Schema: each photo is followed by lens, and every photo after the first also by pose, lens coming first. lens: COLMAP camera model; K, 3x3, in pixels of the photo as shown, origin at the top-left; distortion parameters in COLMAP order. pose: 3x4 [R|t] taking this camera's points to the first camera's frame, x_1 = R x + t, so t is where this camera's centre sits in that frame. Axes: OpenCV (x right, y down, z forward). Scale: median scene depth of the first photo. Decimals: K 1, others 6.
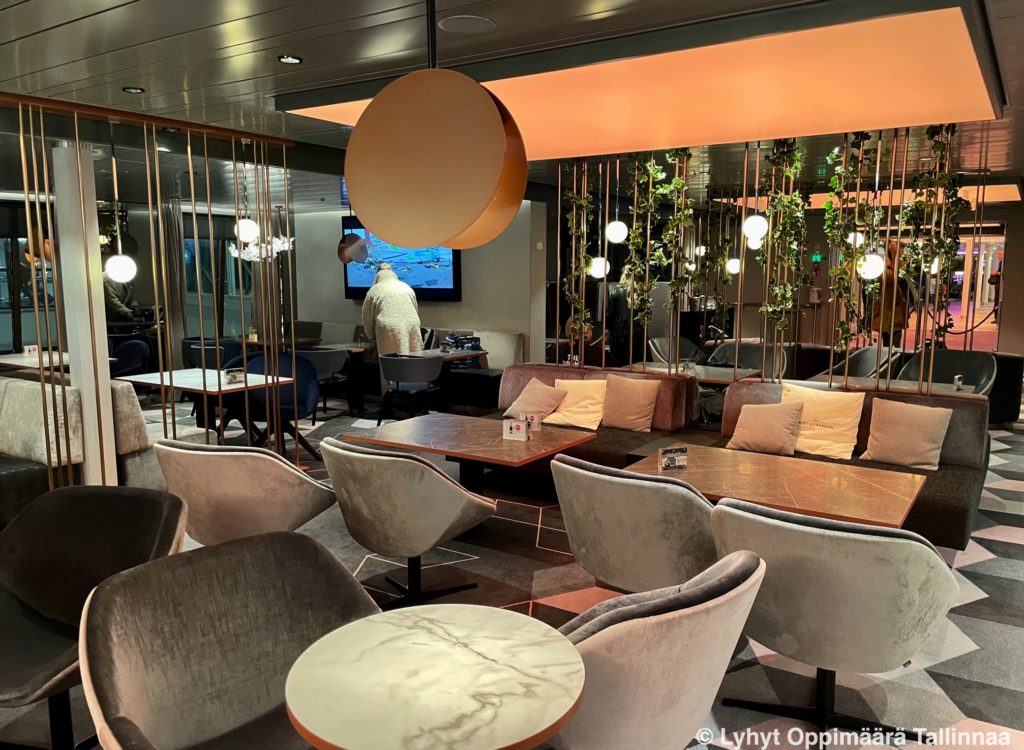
lens RADIAL K [[779.4, 0, 511.2], [0, 779.4, 370.7], [0, 0, 1]] dist [0.061604, -0.025252]
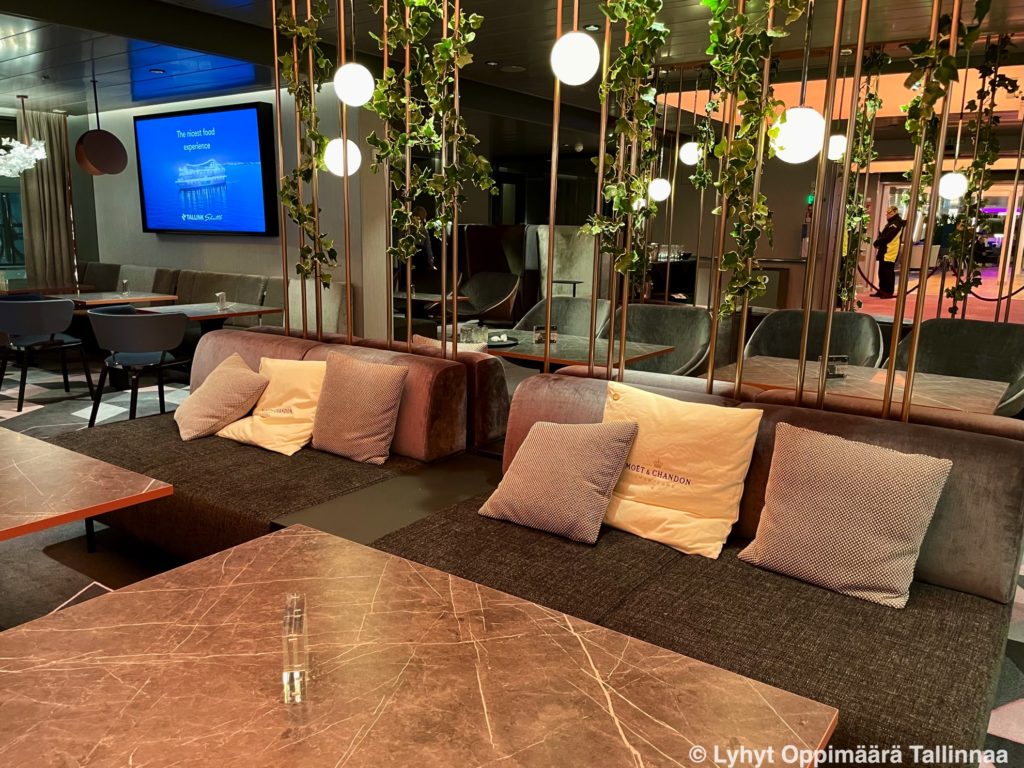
lens RADIAL K [[779.4, 0, 508.9], [0, 779.4, 386.3], [0, 0, 1]] dist [0.061604, -0.025252]
pose [[0.999251, 0.024748, -0.029741, 0.277614], [-0.022649, 0.997362, 0.068962, -0.012080], [0.031369, -0.068237, 0.997176, 0.478488]]
